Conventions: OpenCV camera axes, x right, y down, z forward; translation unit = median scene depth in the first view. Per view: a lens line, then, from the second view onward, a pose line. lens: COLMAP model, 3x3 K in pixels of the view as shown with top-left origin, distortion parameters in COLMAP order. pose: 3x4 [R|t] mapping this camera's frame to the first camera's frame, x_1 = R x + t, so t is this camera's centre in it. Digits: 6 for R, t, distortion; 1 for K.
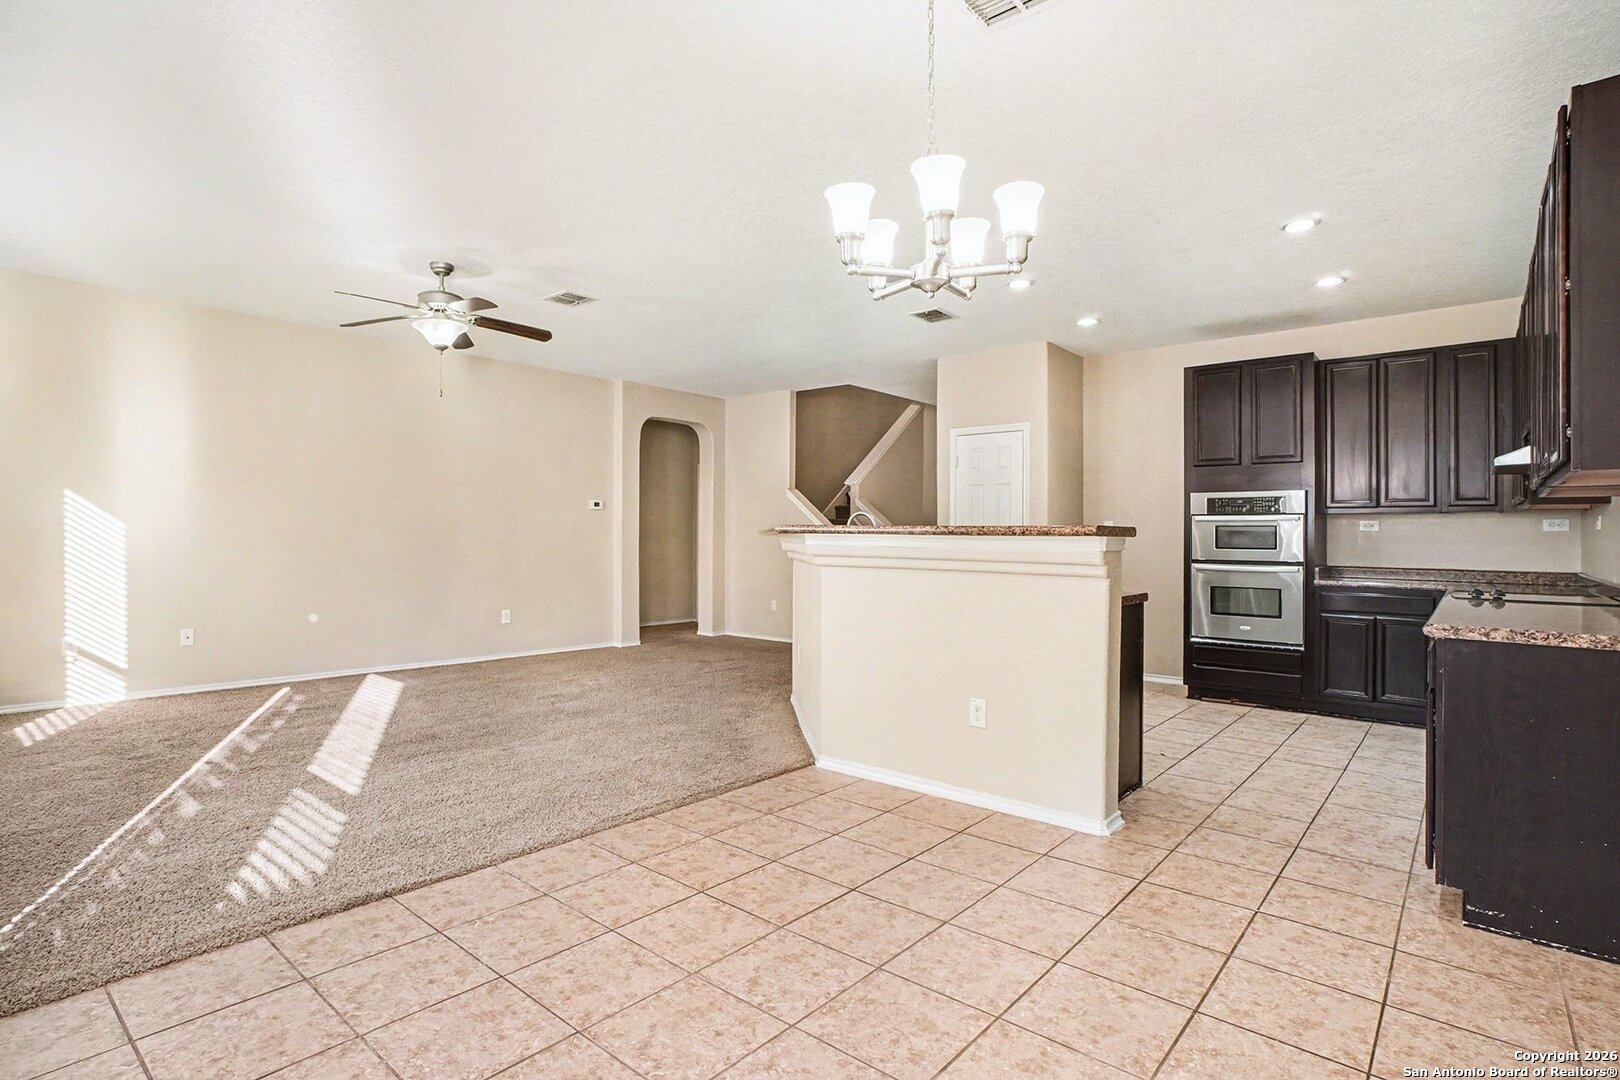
lens RADIAL K [[793.8, 0, 810.0], [0, 793.8, 540.0], [0, 0, 1]] dist [-0.048378, 0.019018]
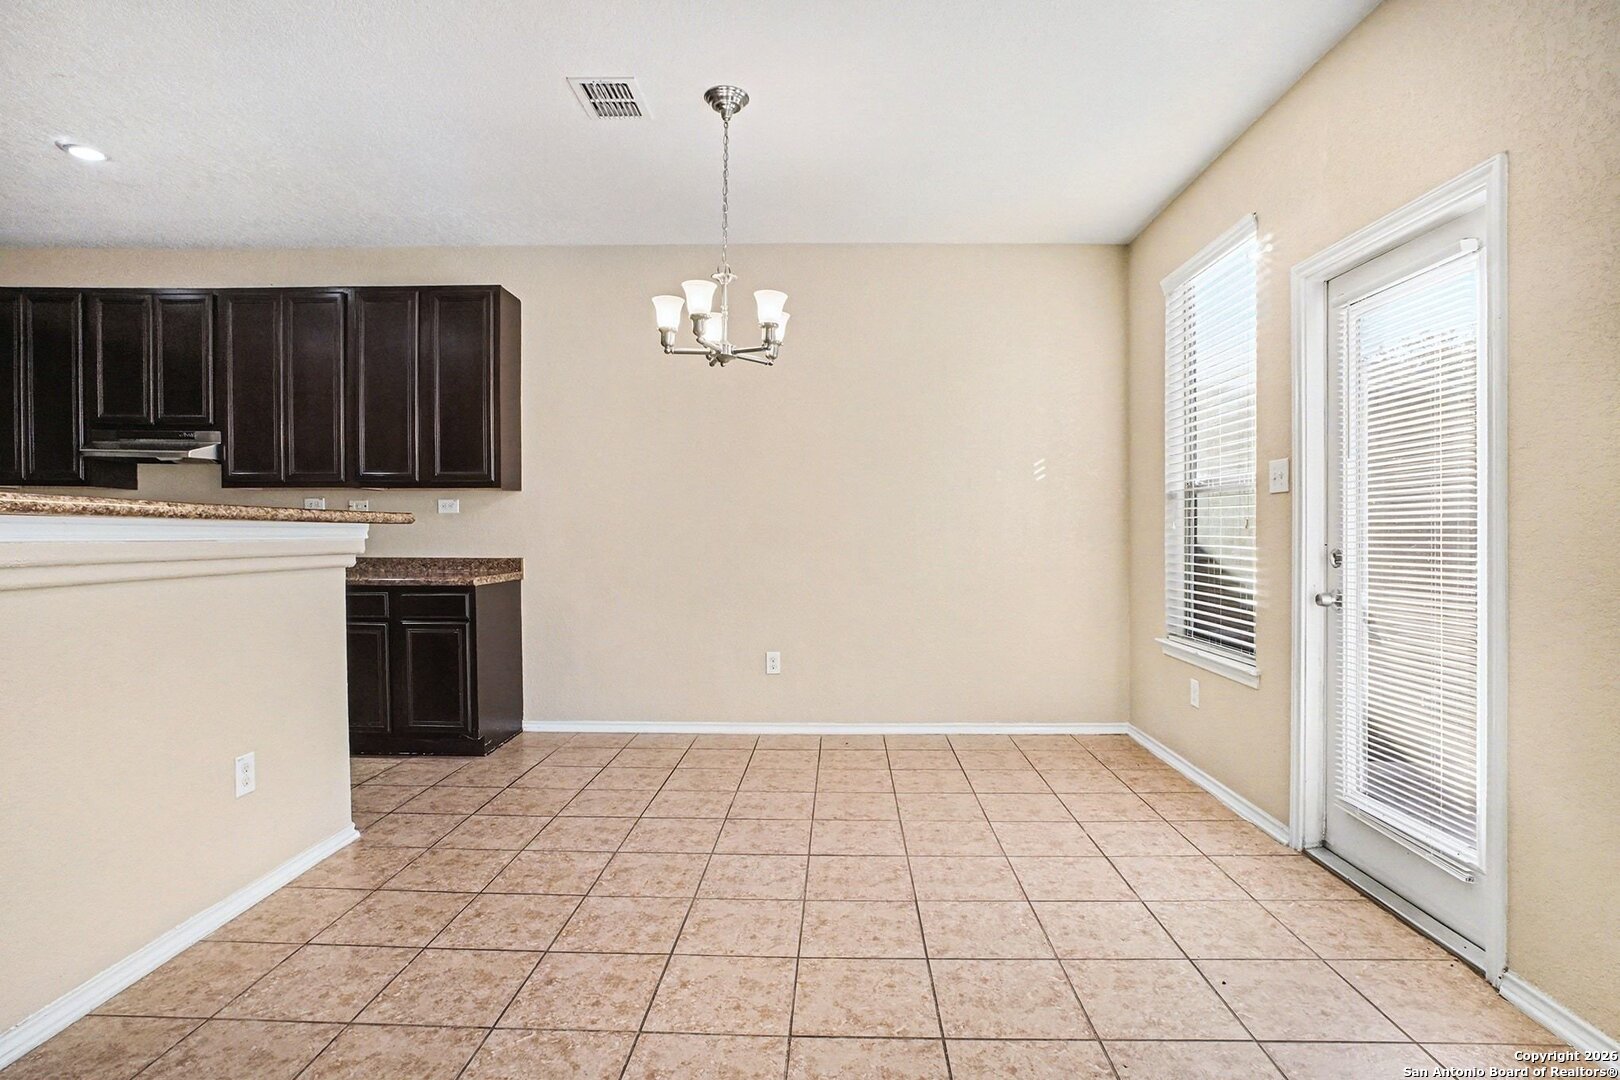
lens RADIAL K [[868.4, 0, 810.0], [0, 868.4, 540.0], [0, 0, 1]] dist [-0.003496, -0.000038]
pose [[-0.626299, -0.022453, 0.779260, -0.878659], [-0.011487, 0.999742, 0.019573, -0.012044], [-0.779499, 0.003307, -0.626395, 1.367495]]
